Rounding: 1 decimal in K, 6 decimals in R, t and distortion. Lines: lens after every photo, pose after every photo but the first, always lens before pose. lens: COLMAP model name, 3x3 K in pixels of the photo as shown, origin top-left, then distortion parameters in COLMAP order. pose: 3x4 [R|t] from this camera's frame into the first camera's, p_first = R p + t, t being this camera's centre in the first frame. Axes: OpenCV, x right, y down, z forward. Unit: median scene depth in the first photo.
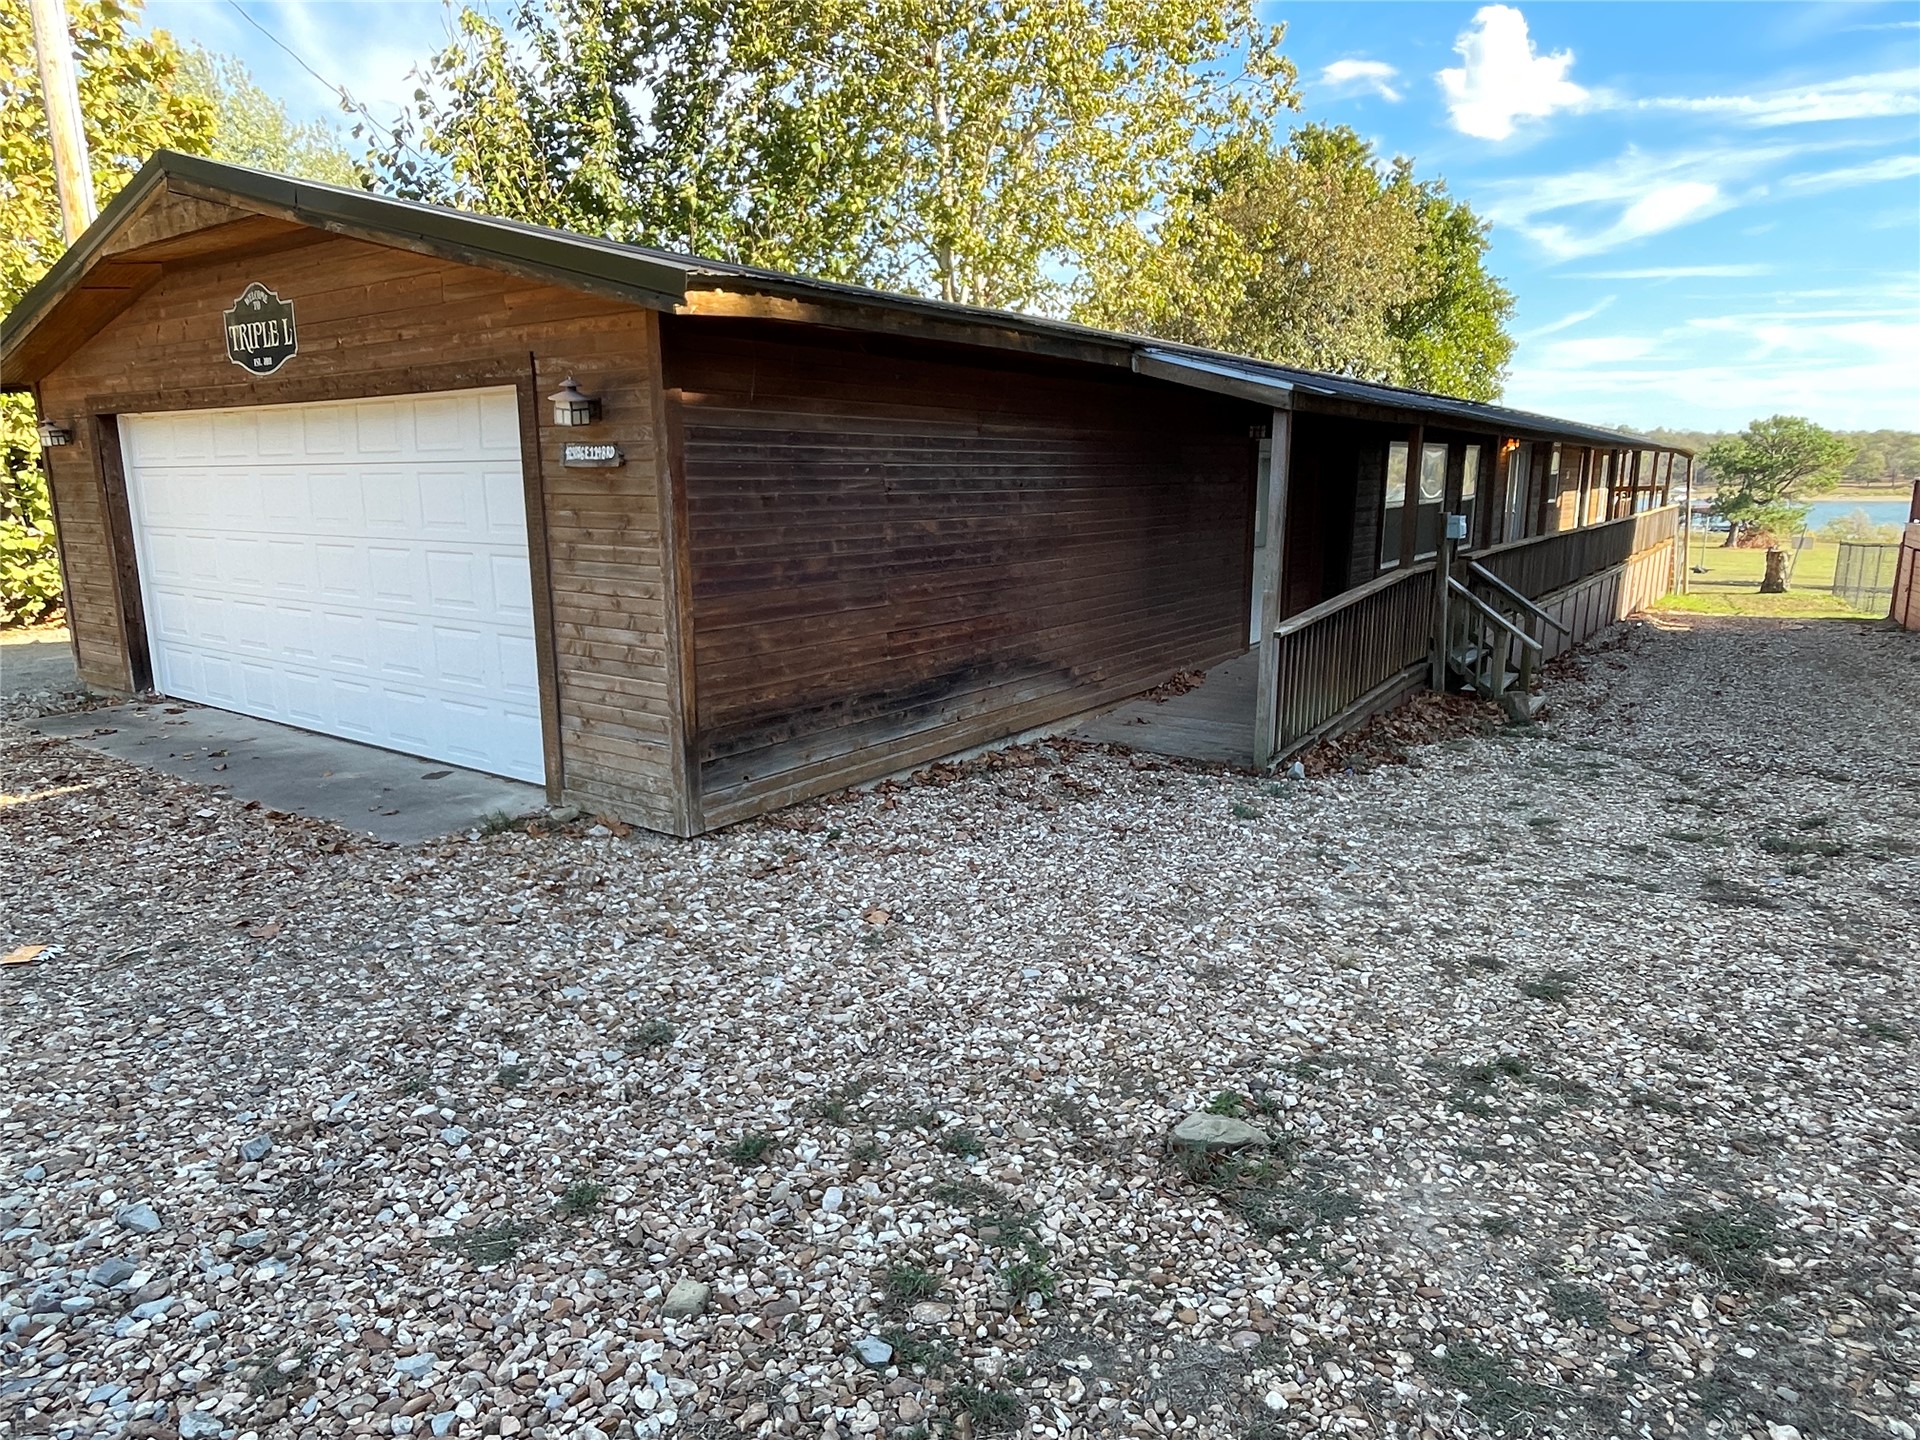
lens RADIAL K [[1180.9, 0, 960.0], [0, 1180.9, 720.0], [0, 0, 1]] dist [-0.000823, -0.002053]
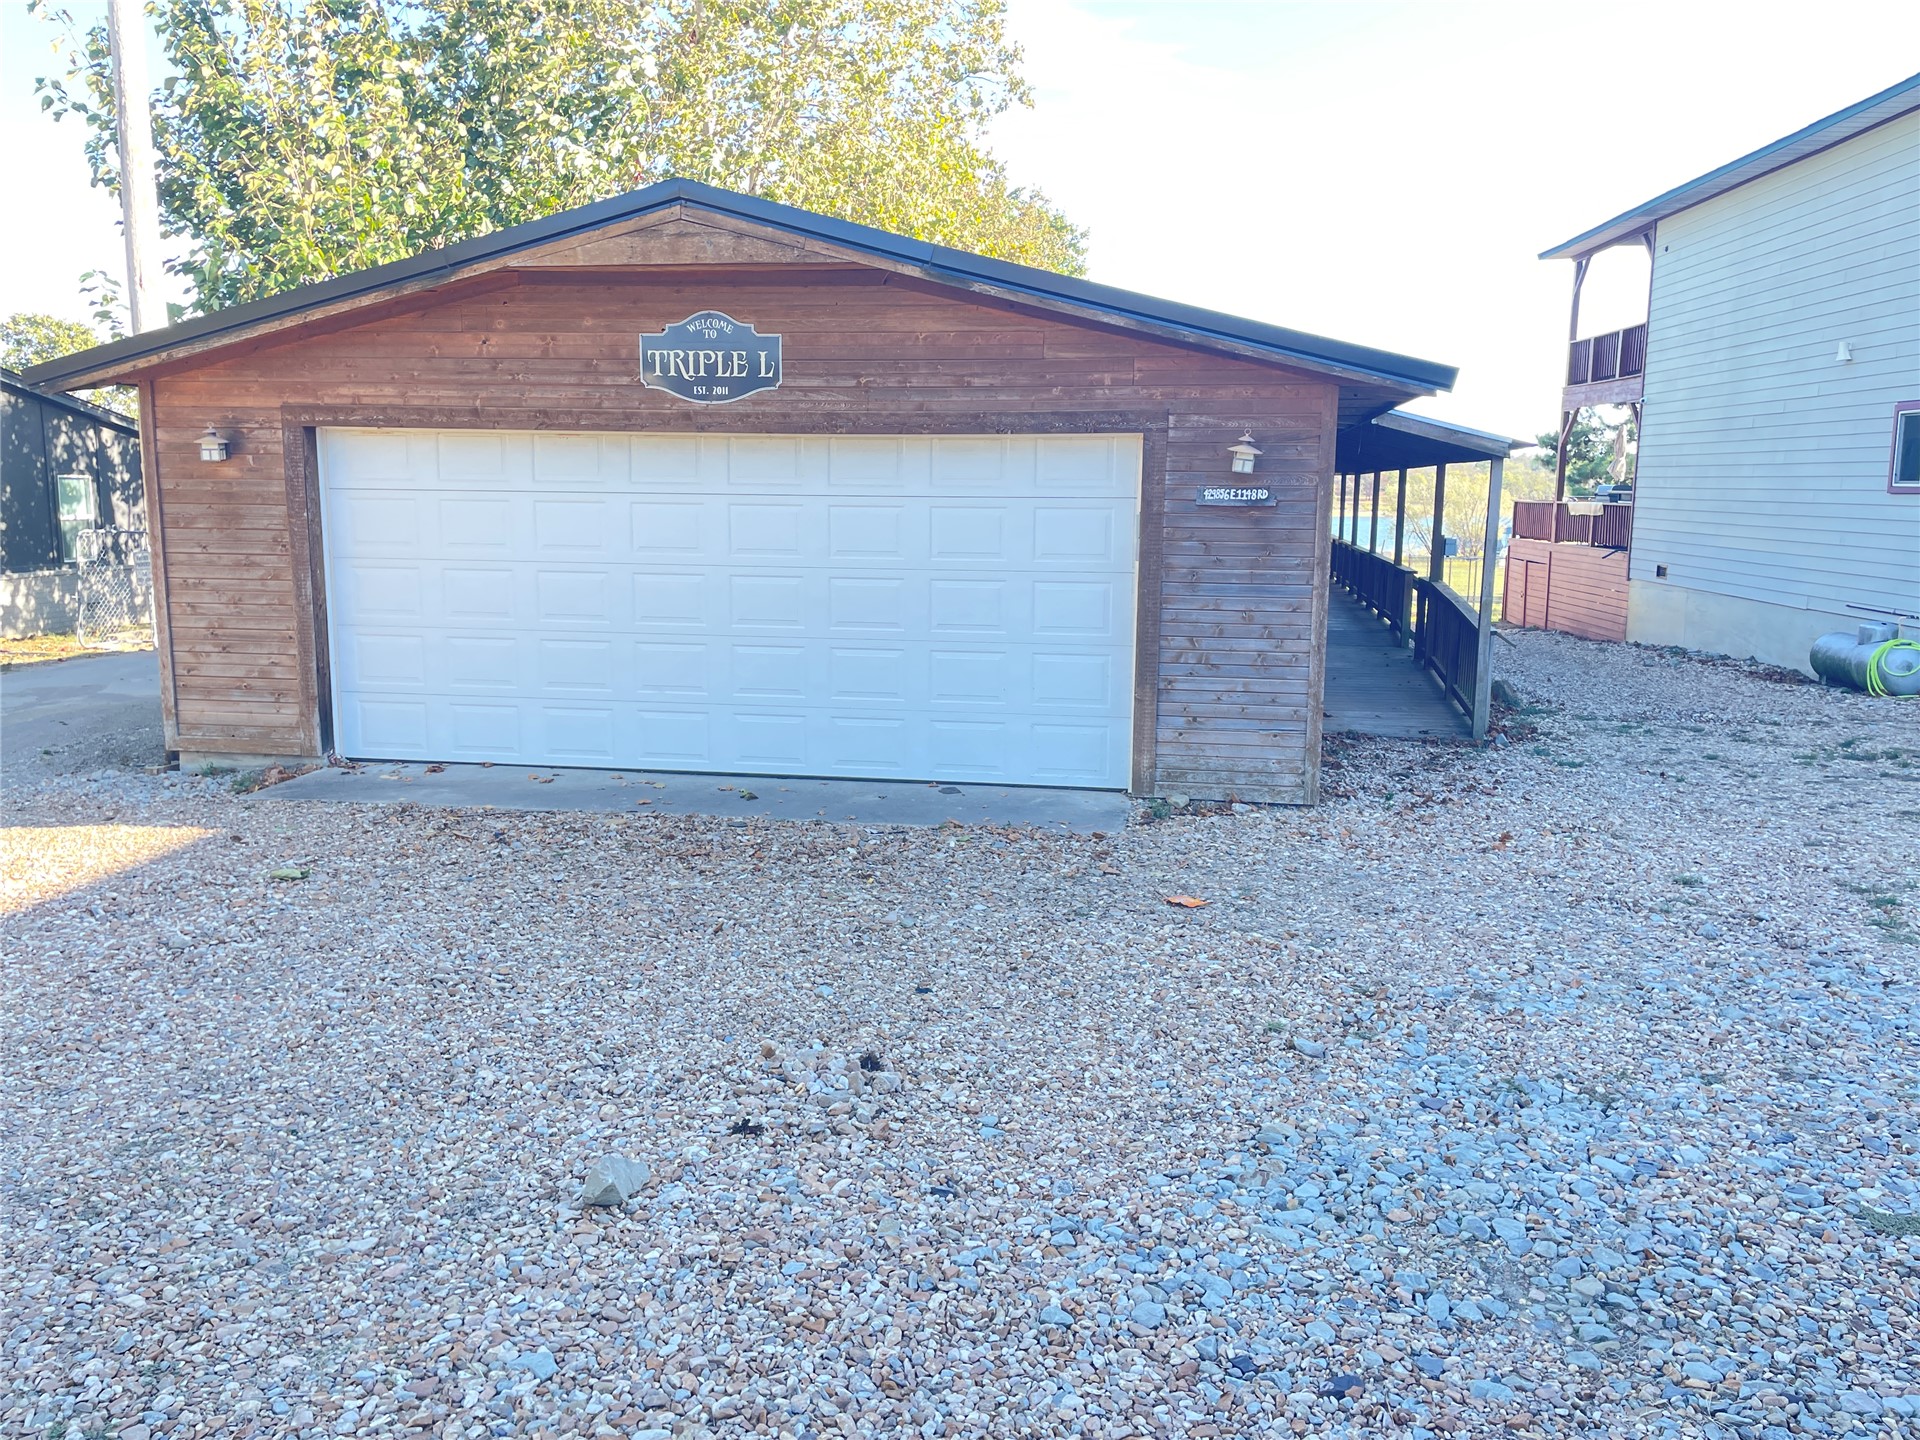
lens RADIAL K [[1442.4, 0, 960.0], [0, 1442.4, 720.0], [0, 0, 1]] dist [0.122226, -0.210460]
pose [[0.901866, -0.059849, 0.427850, -1.077310], [0.077674, 0.996682, -0.024311, 0.017263], [-0.424976, 0.055158, 0.903523, -0.191160]]
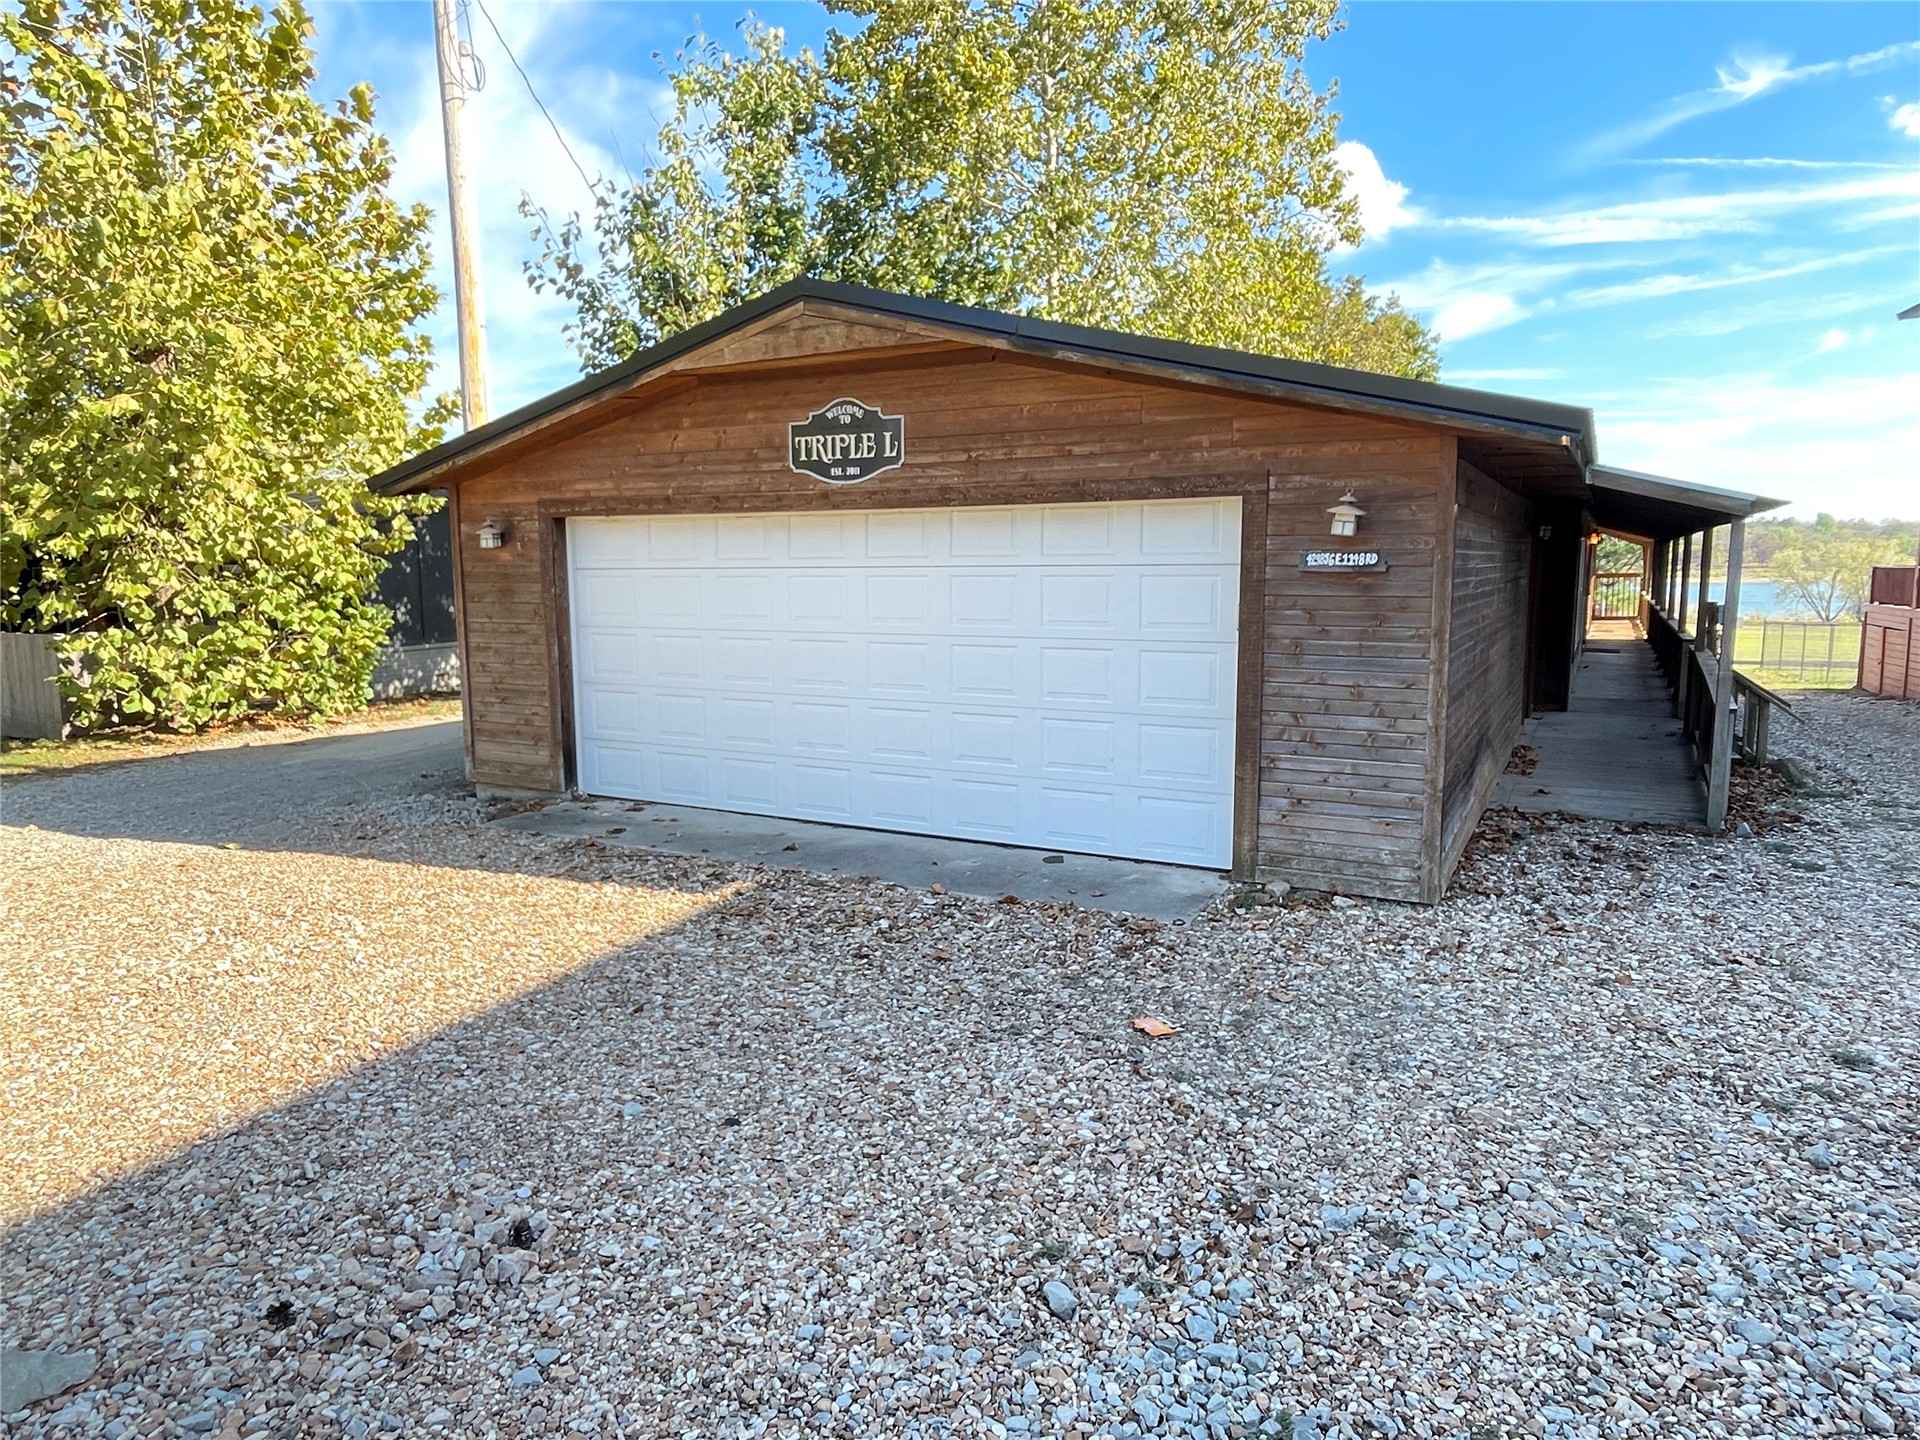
lens RADIAL K [[1180.9, 0, 960.0], [0, 1180.9, 720.0], [0, 0, 1]] dist [-0.000823, -0.002053]
pose [[0.992926, -0.021077, 0.116851, -0.708435], [0.029271, 0.997197, -0.068854, -0.007728], [-0.115073, 0.071788, 0.990760, -0.045386]]
